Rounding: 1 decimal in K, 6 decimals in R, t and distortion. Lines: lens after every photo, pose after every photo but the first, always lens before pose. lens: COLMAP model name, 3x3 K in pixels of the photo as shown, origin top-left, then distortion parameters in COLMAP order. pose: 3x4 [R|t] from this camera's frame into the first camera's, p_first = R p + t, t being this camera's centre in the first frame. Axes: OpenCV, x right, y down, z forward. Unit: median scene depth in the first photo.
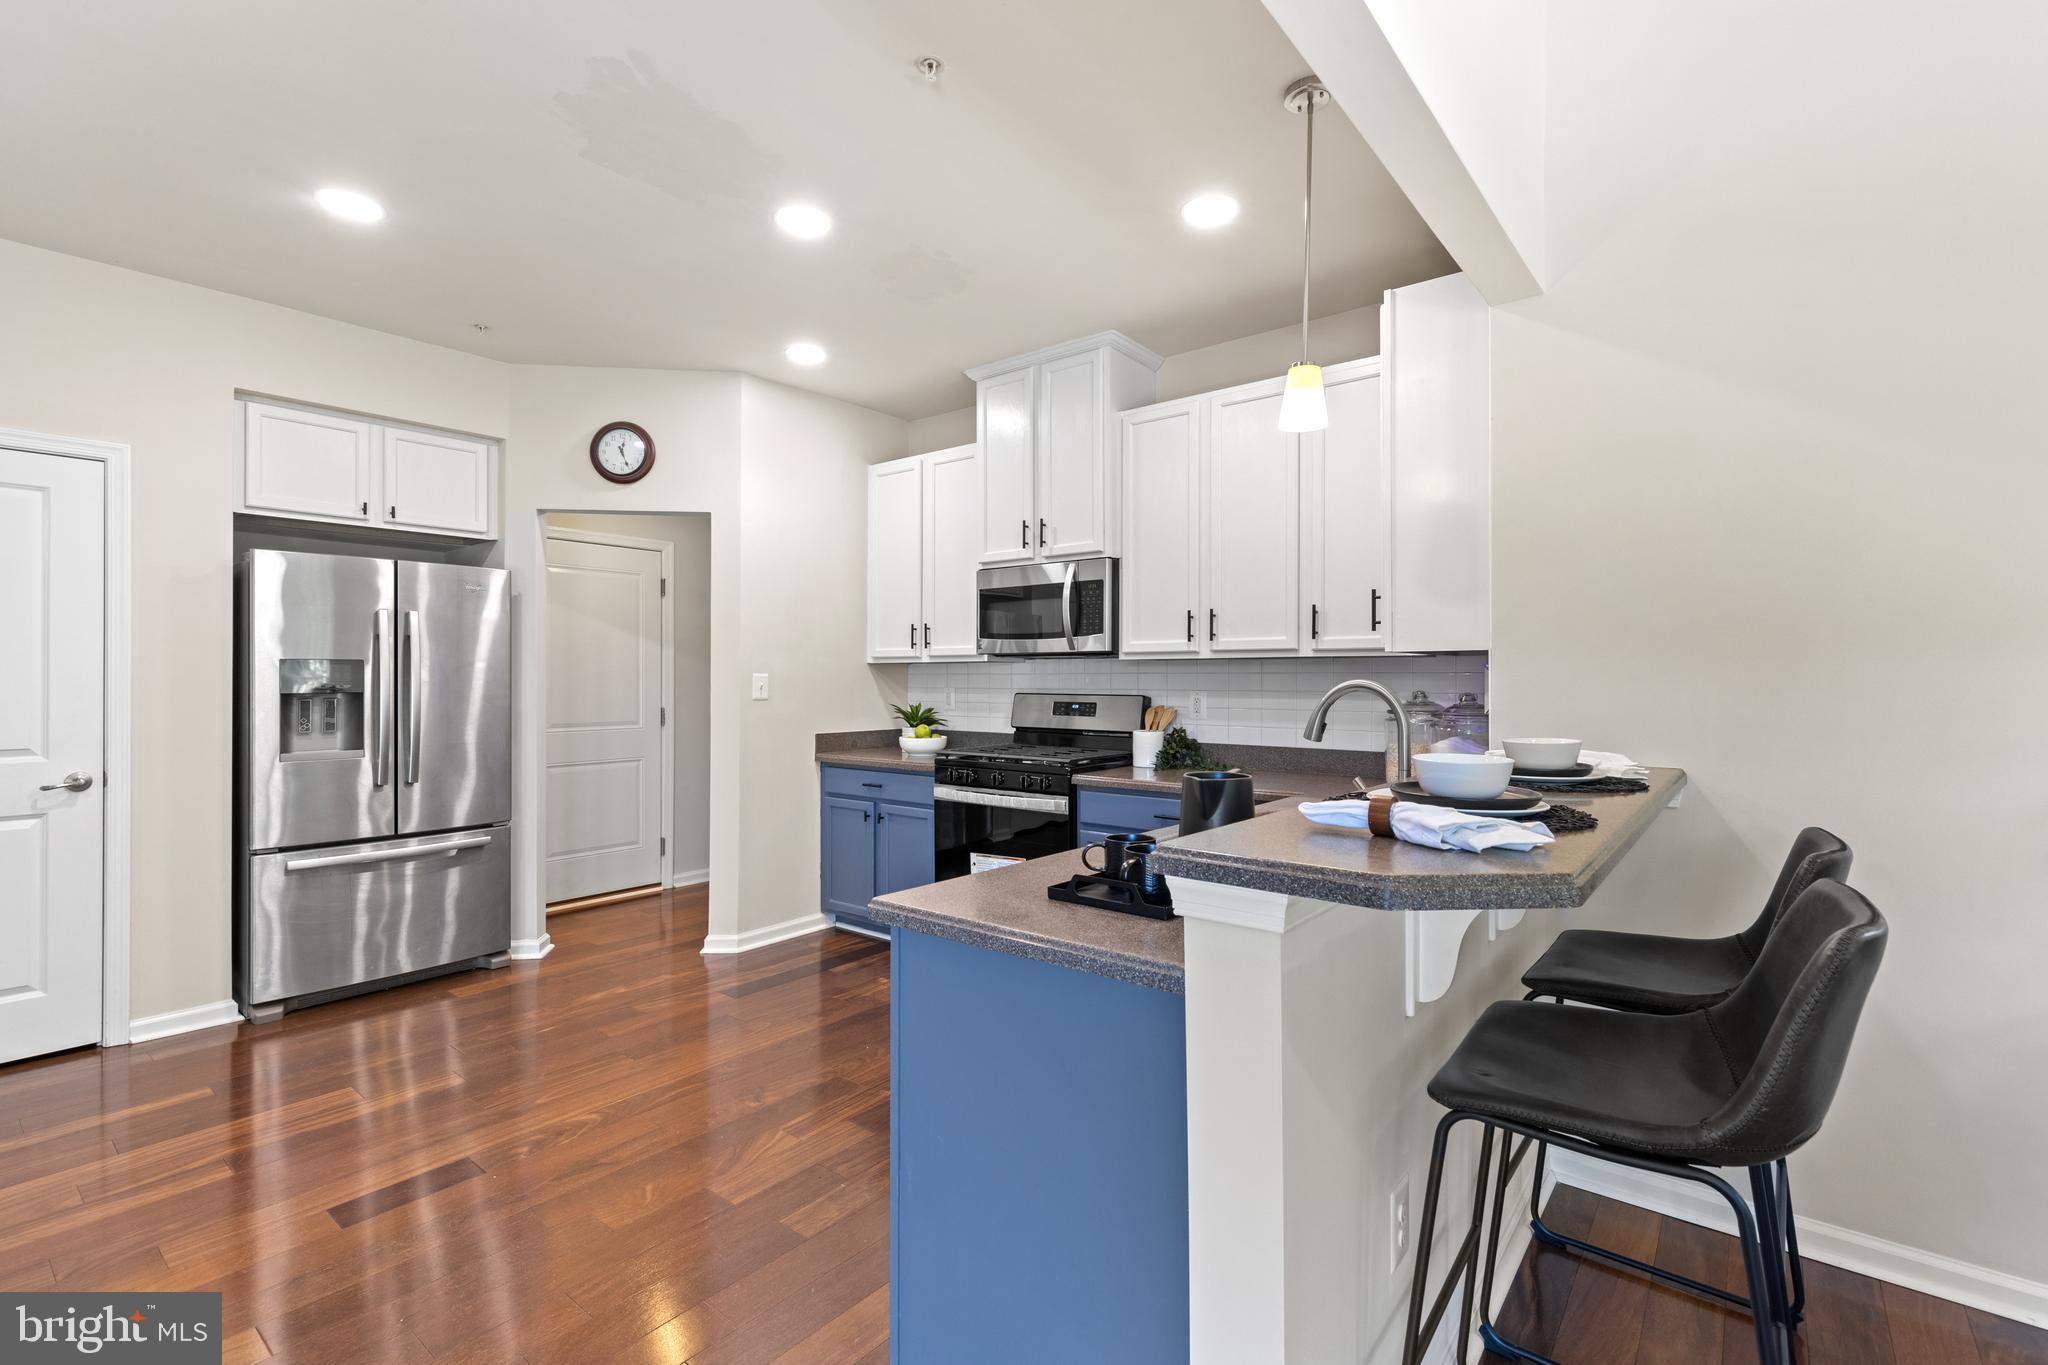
lens RADIAL K [[918.4, 0, 1032.9], [0, 918.4, 675.5], [0, 0, 1]] dist [0.007189, -0.001855]
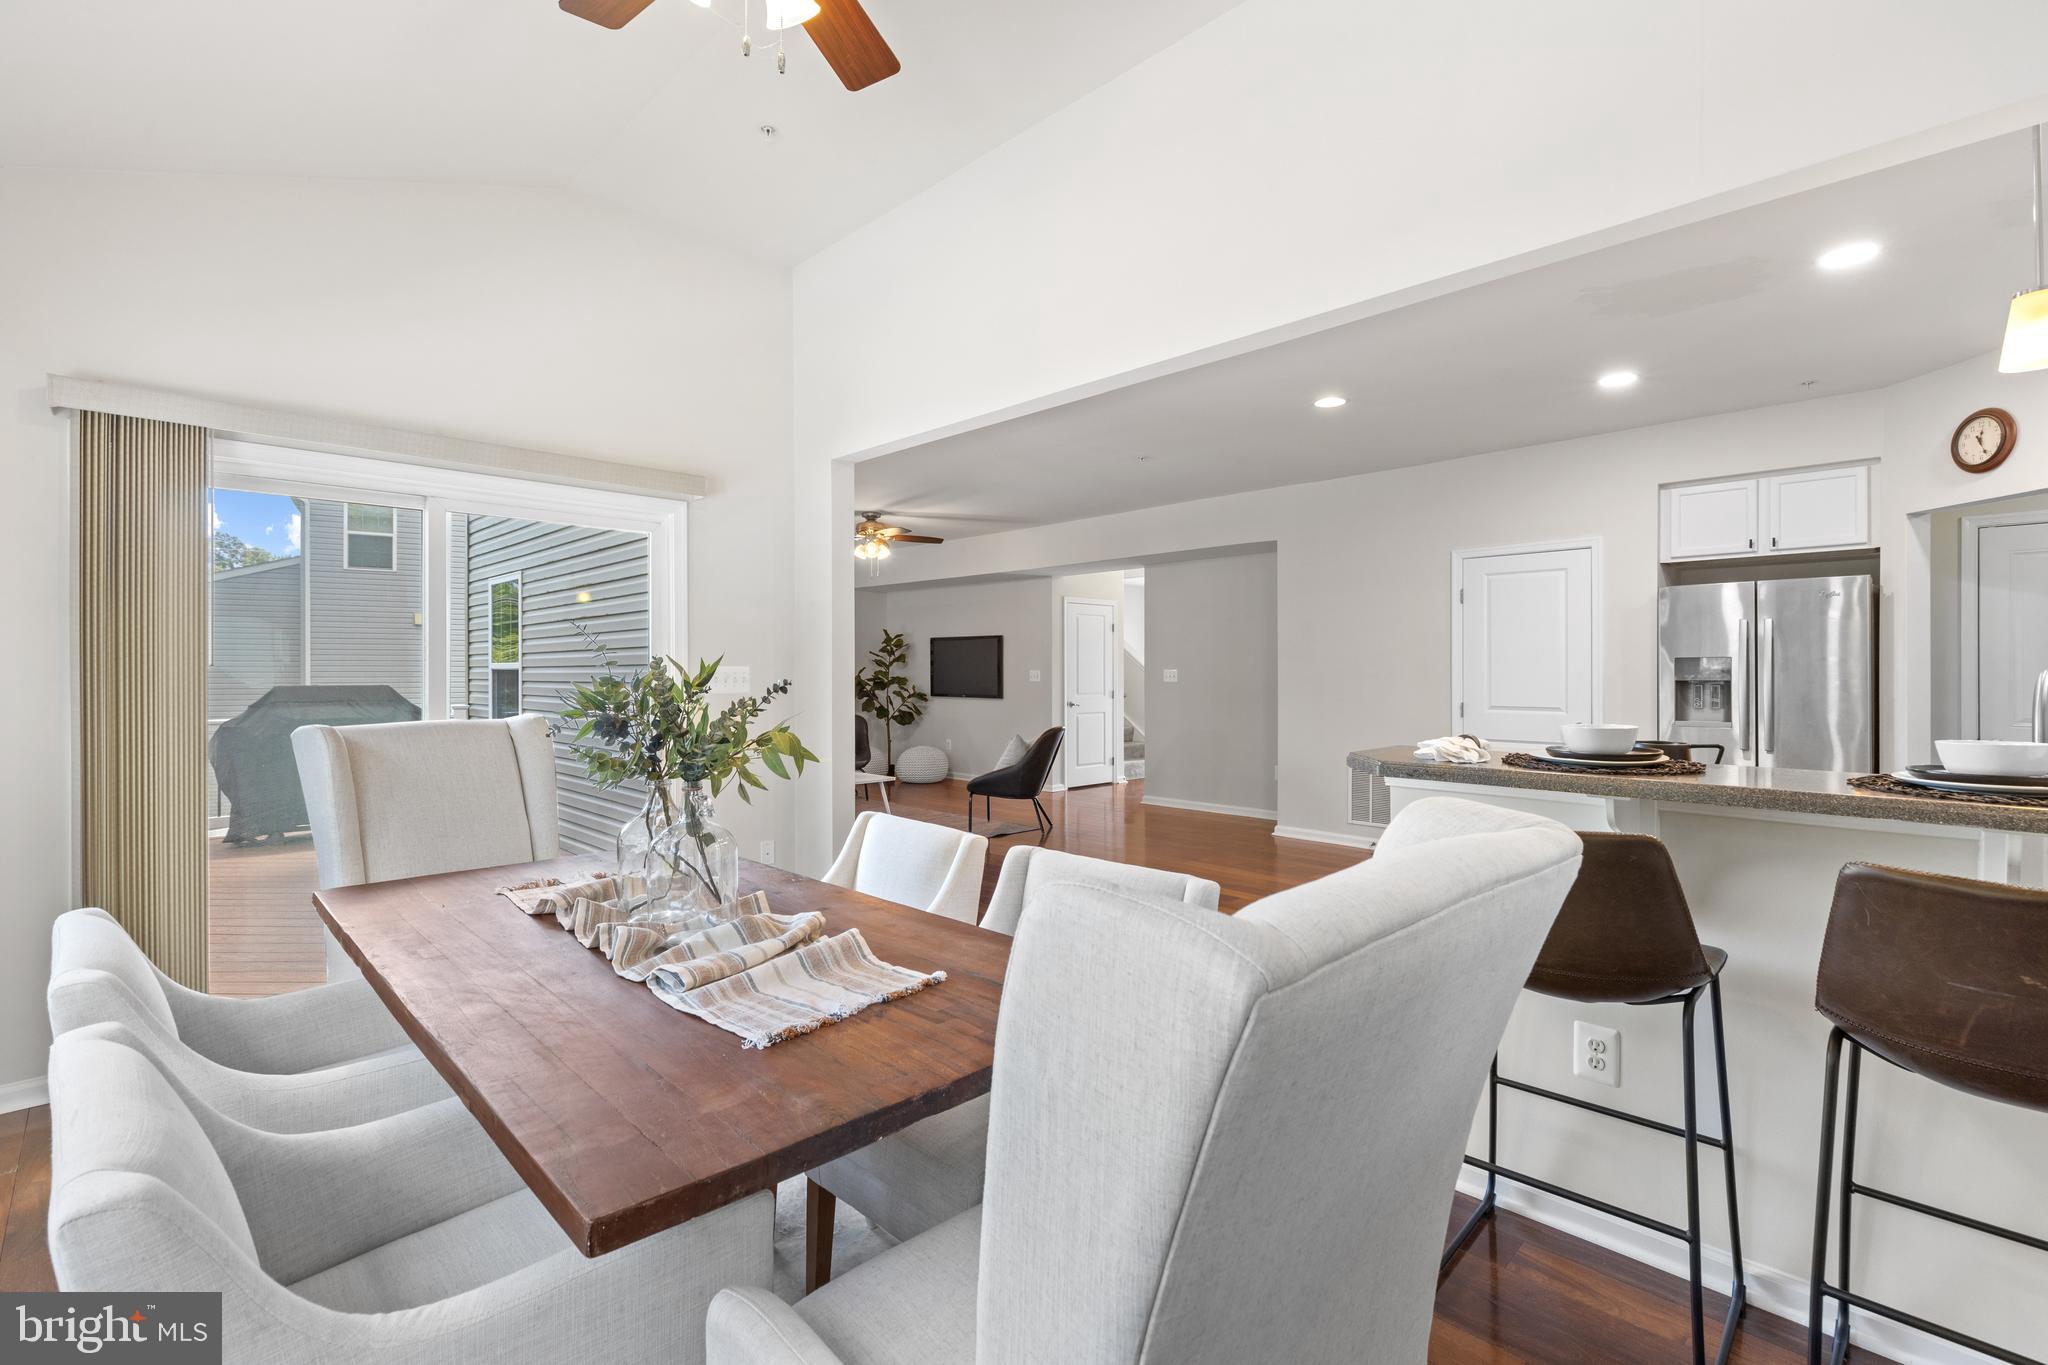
lens RADIAL K [[918.4, 0, 1024.1], [0, 918.4, 669.1], [0, 0, 1]] dist [0.007189, -0.001855]
pose [[-0.115626, 0.000832, -0.993292, 0.696637], [0.006427, 0.999979, 0.000090, -0.005482], [0.993272, -0.006374, -0.115629, 0.101547]]
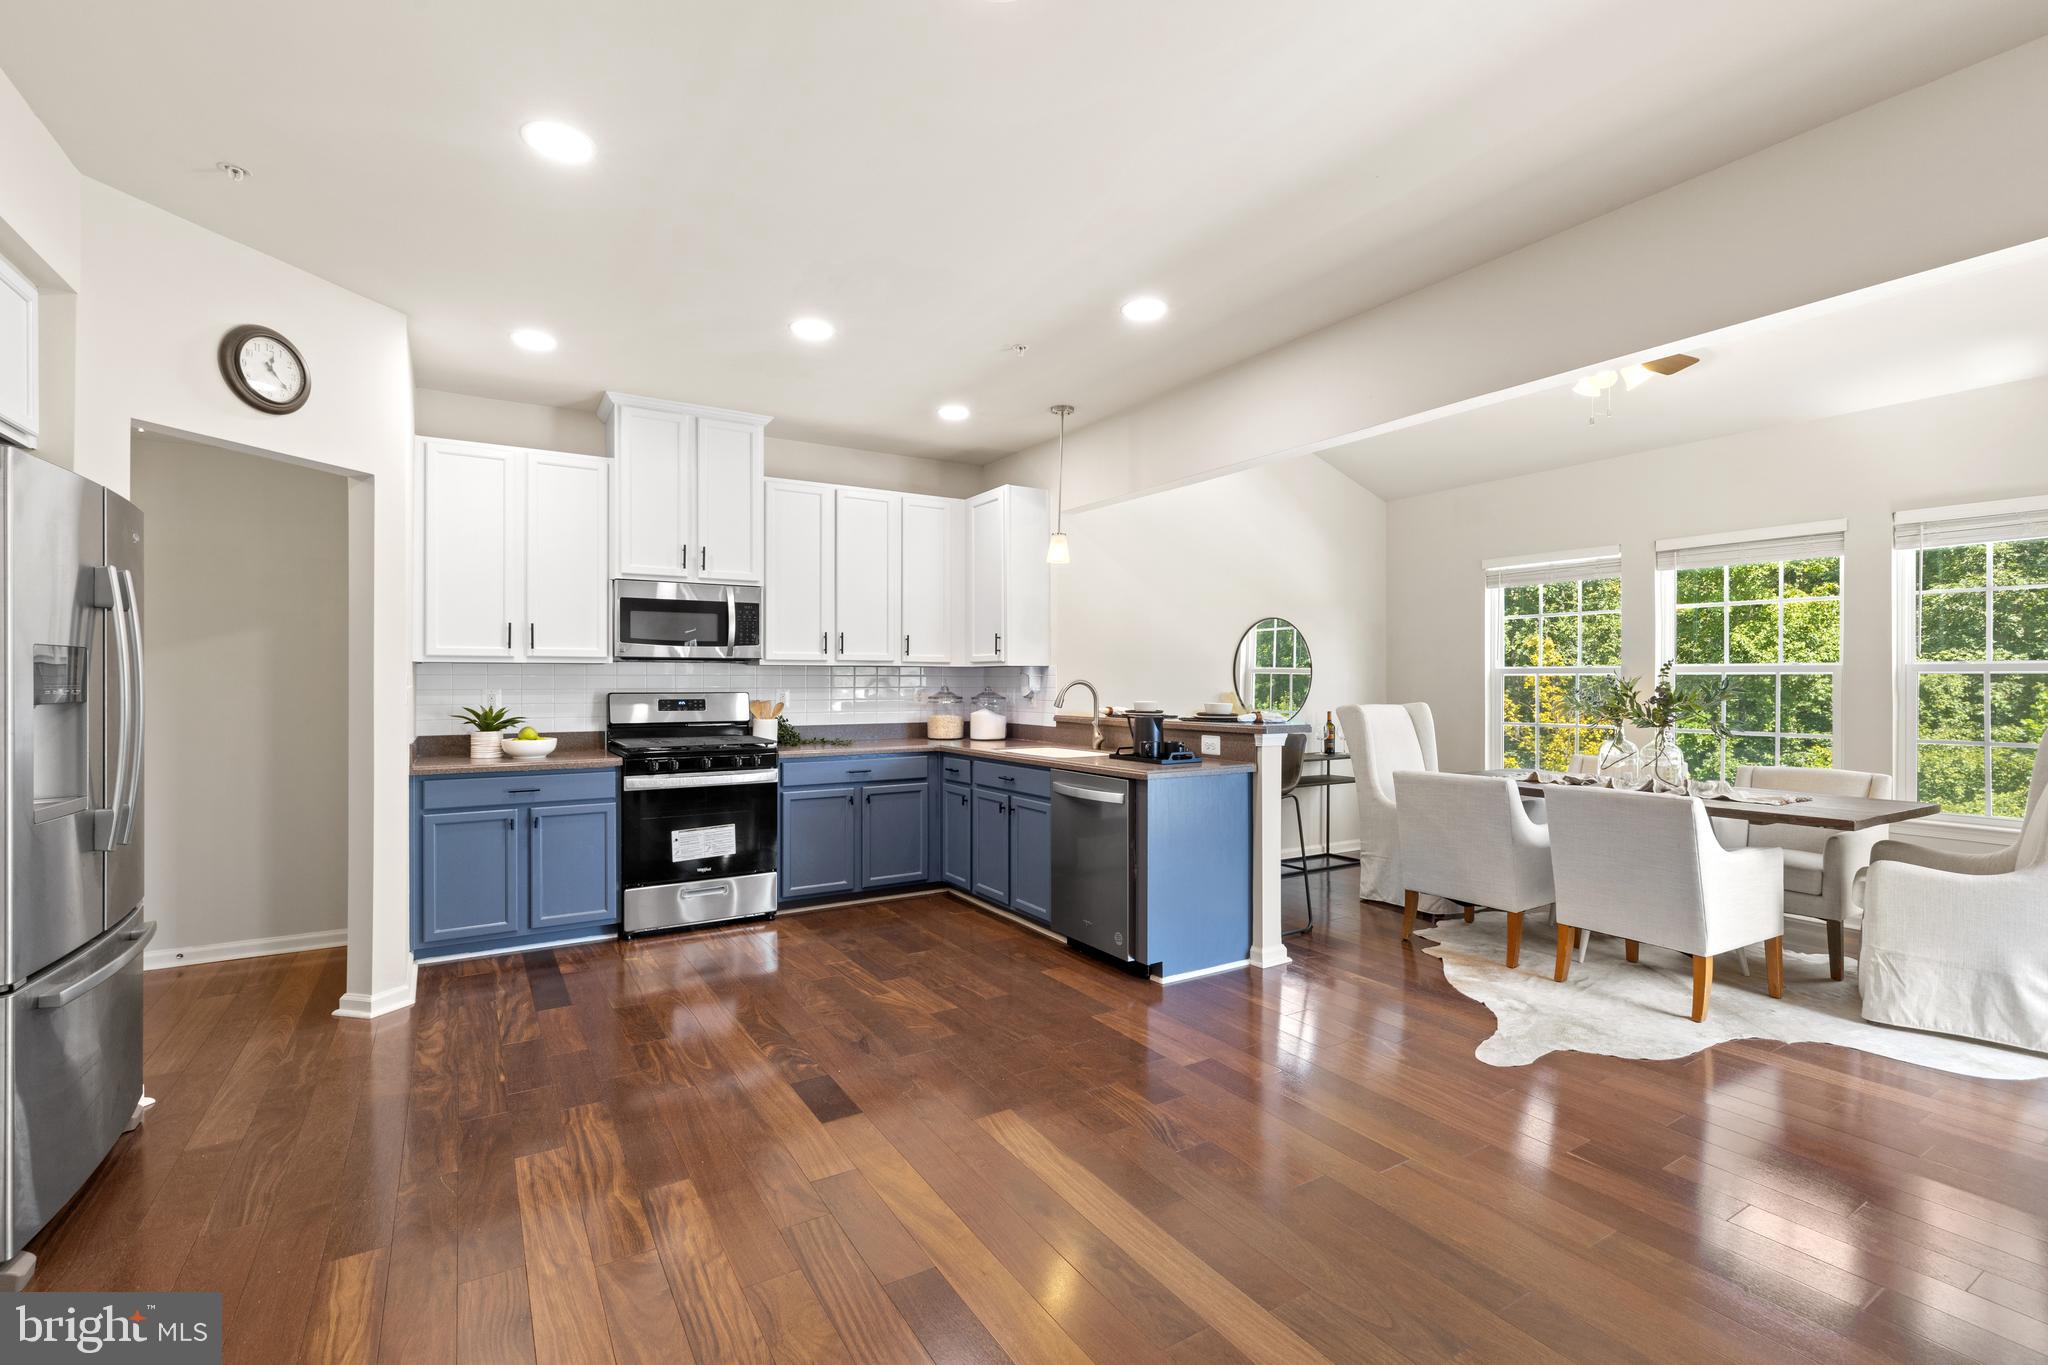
lens RADIAL K [[918.4, 0, 1033.7], [0, 918.4, 678.9], [0, 0, 1]] dist [0.007189, -0.001855]
pose [[0.331982, 0.001111, 0.943285, -0.997701], [-0.002136, 0.999998, -0.000426, 0.002518], [-0.943283, -0.001874, 0.331984, 0.193953]]
